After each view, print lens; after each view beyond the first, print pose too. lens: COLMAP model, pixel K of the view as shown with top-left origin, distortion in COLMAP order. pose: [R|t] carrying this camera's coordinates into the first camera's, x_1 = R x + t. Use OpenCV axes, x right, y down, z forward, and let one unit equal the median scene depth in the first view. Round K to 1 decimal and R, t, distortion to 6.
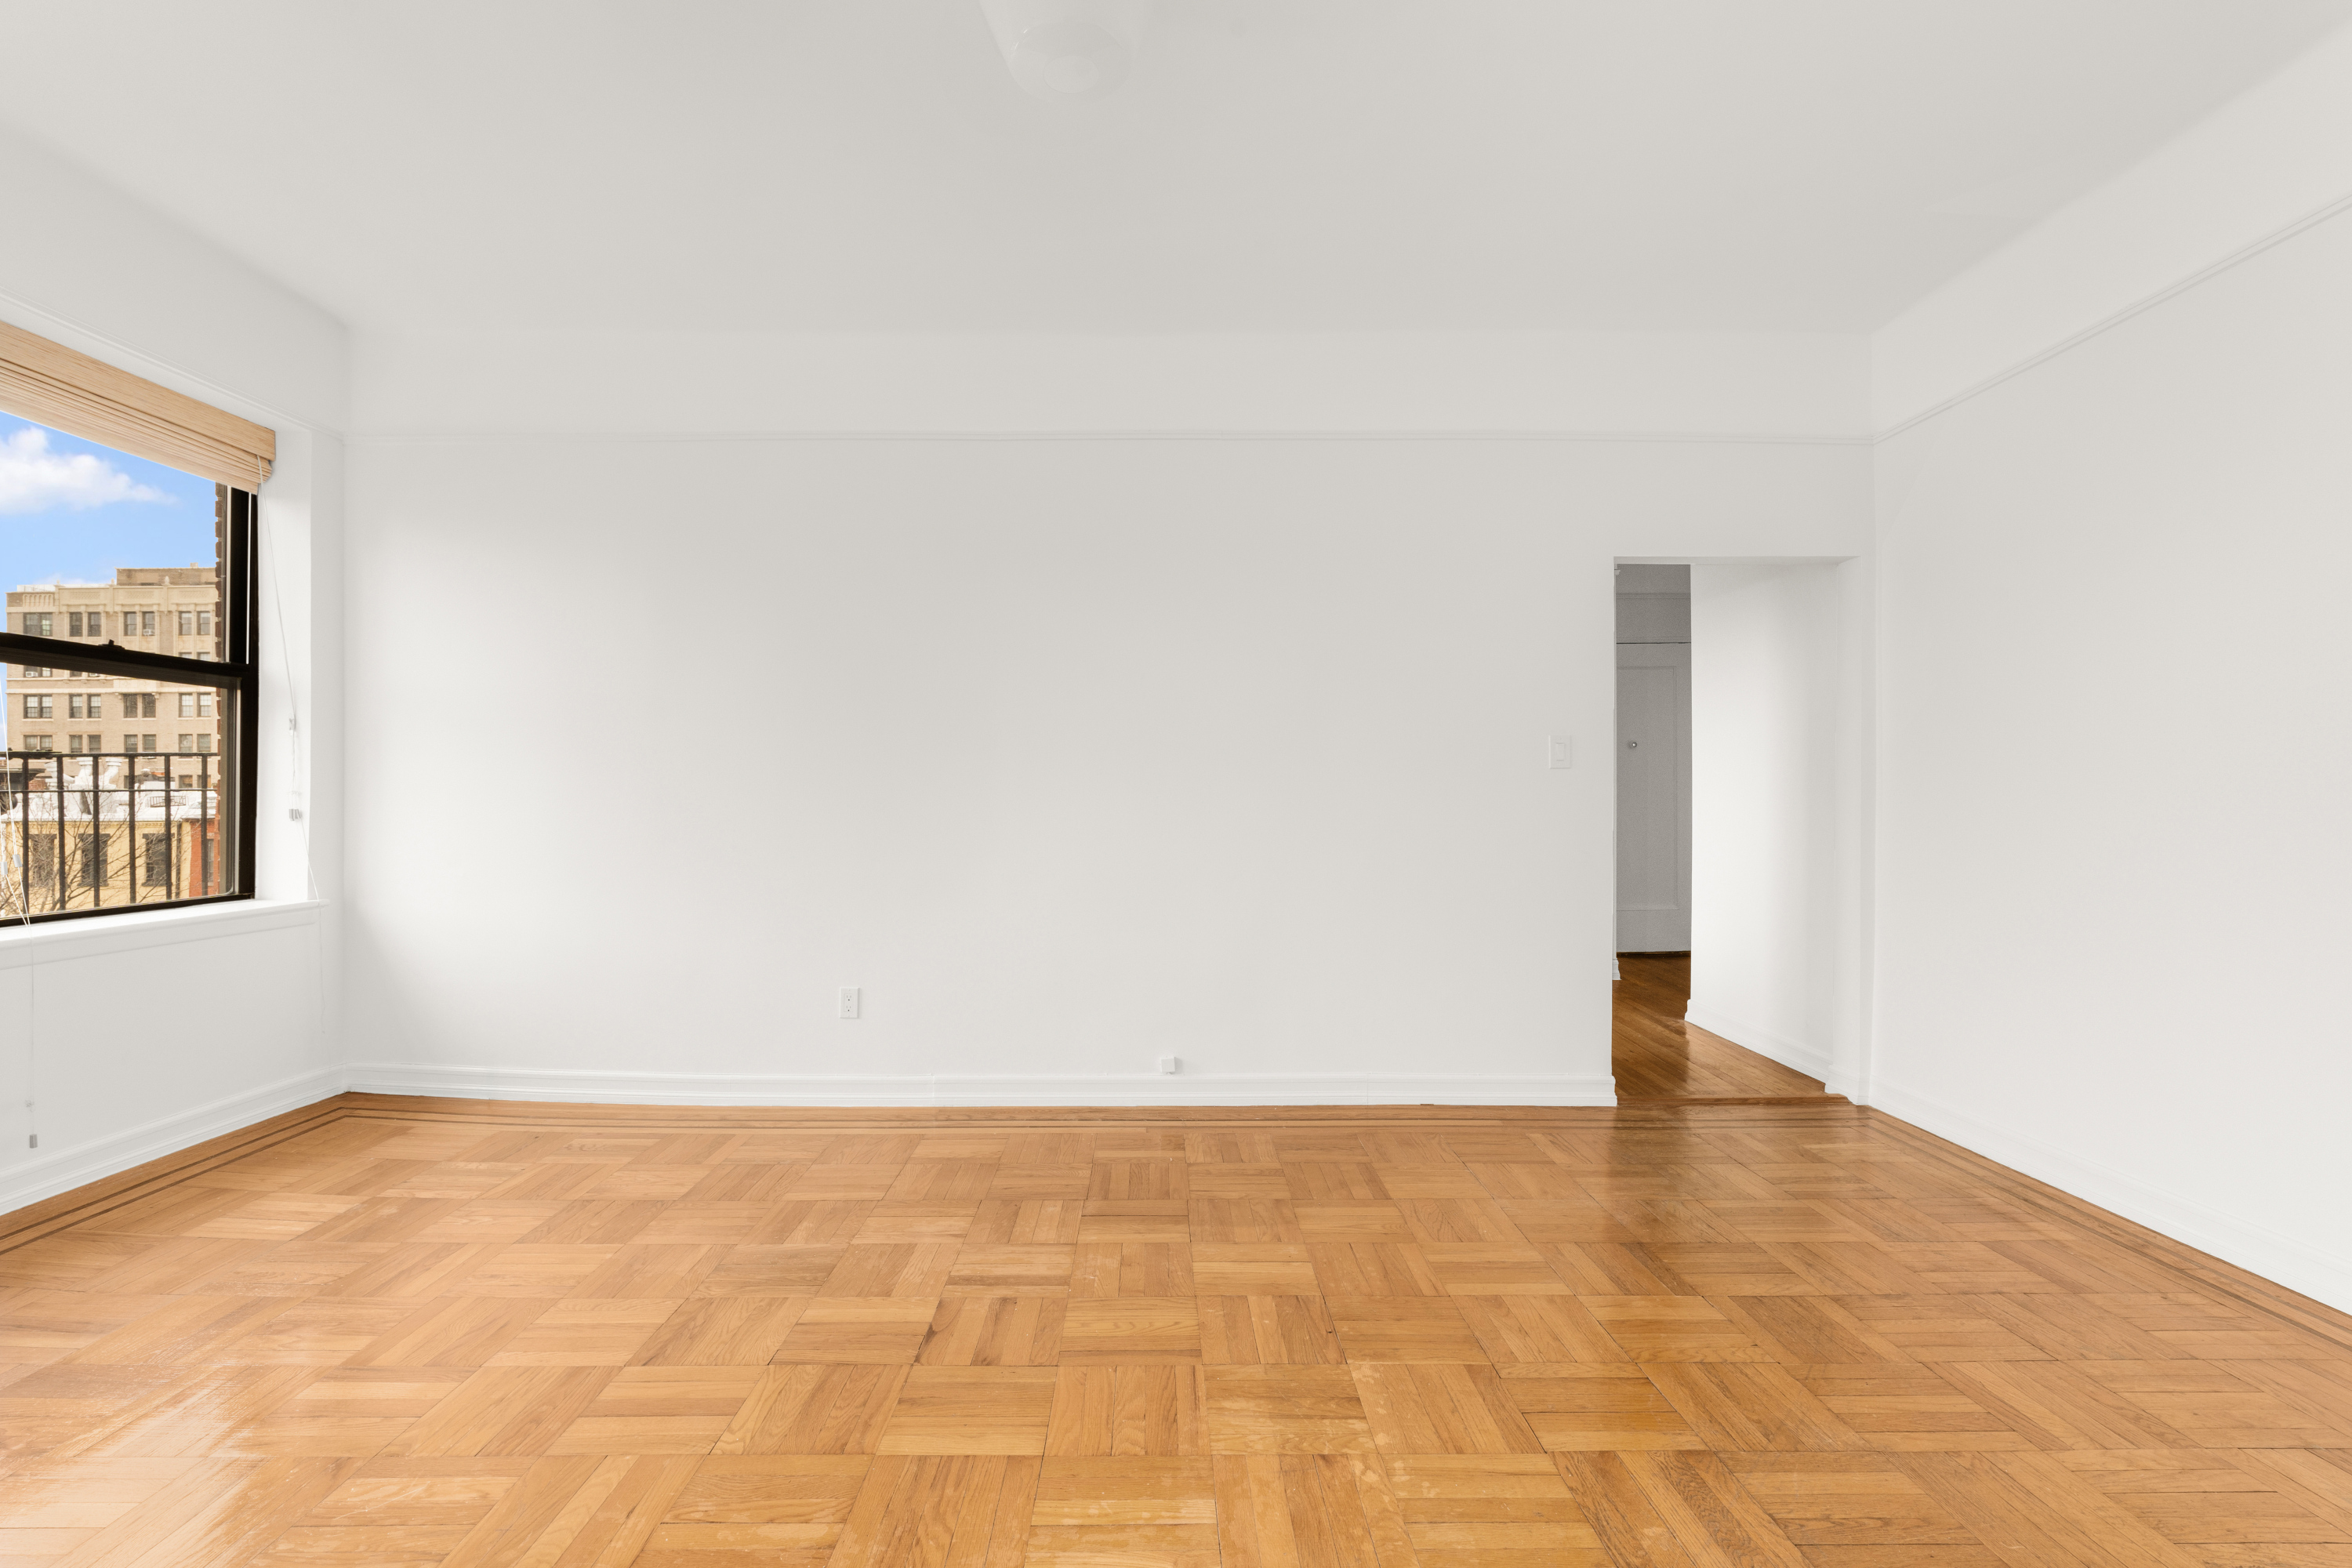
lens RADIAL K [[1029.5, 0, 1164.1], [0, 1029.5, 810.4], [0, 0, 1]] dist [0.000084, 0.000142]
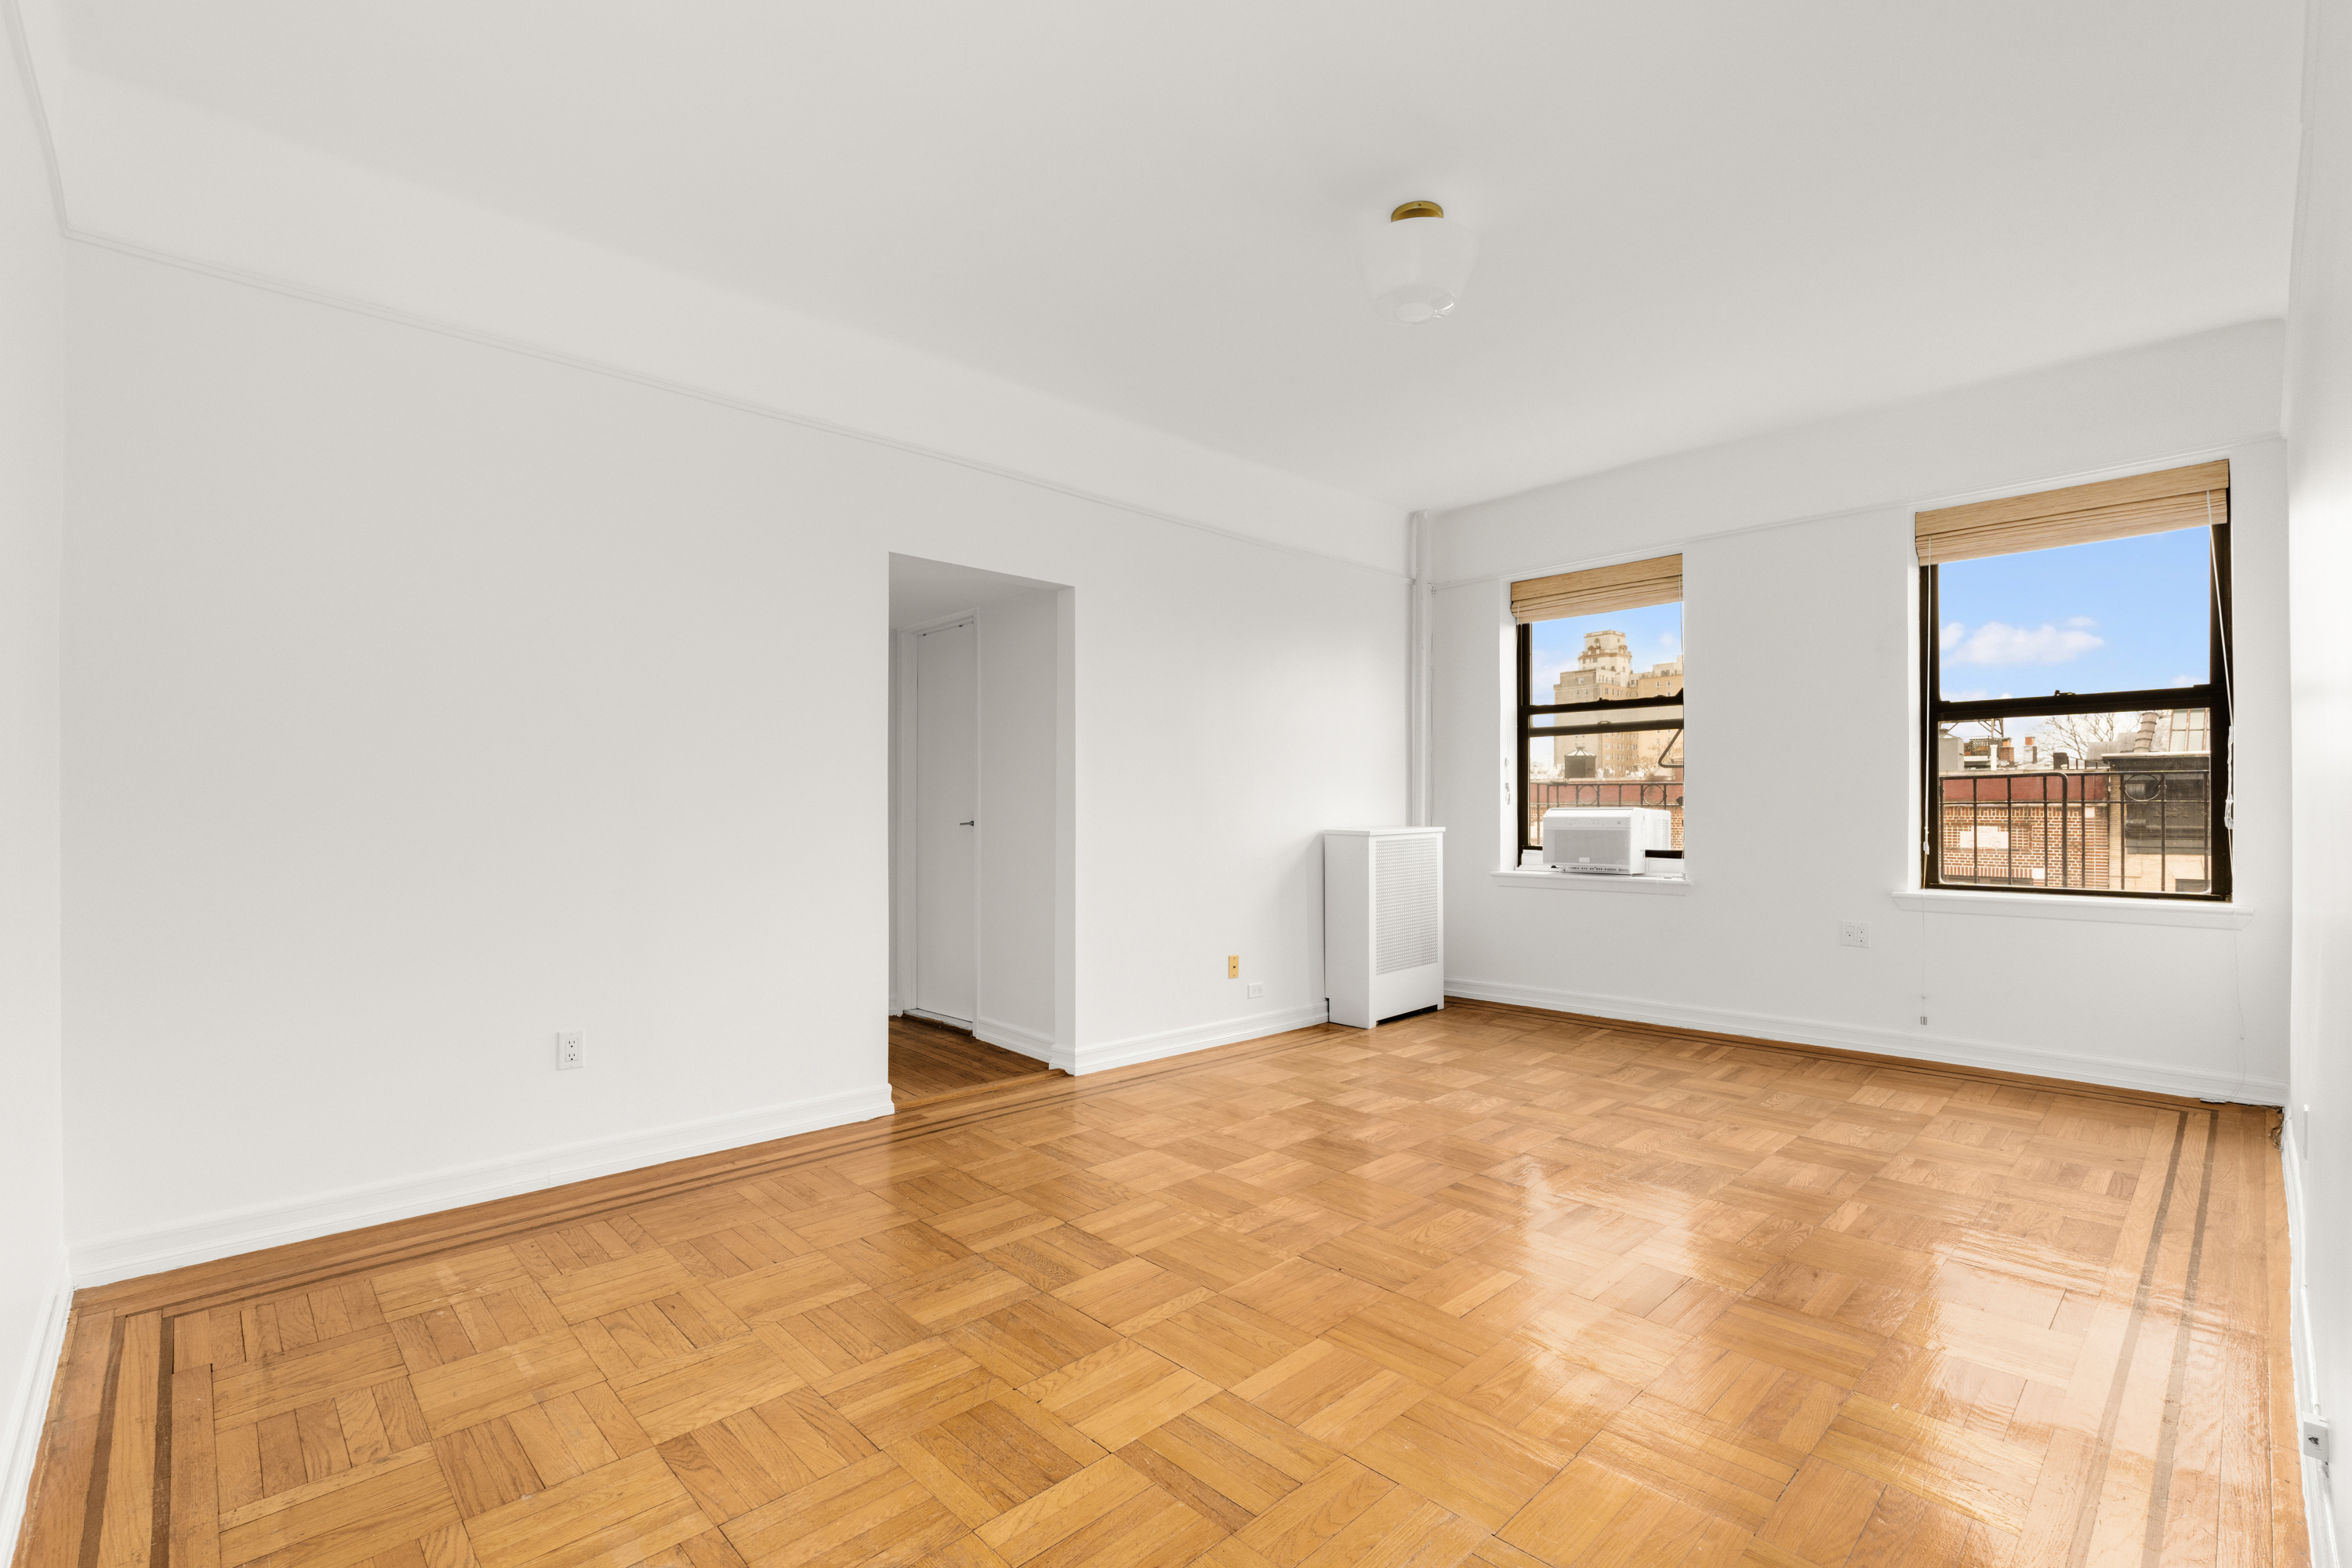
lens RADIAL K [[1029.5, 0, 1164.1], [0, 1029.5, 810.4], [0, 0, 1]] dist [0.000084, 0.000142]
pose [[-0.731970, -0.004028, -0.681325, 1.220385], [0.000633, 0.999978, -0.006592, -0.000623], [0.681337, -0.005256, -0.731951, 1.910048]]
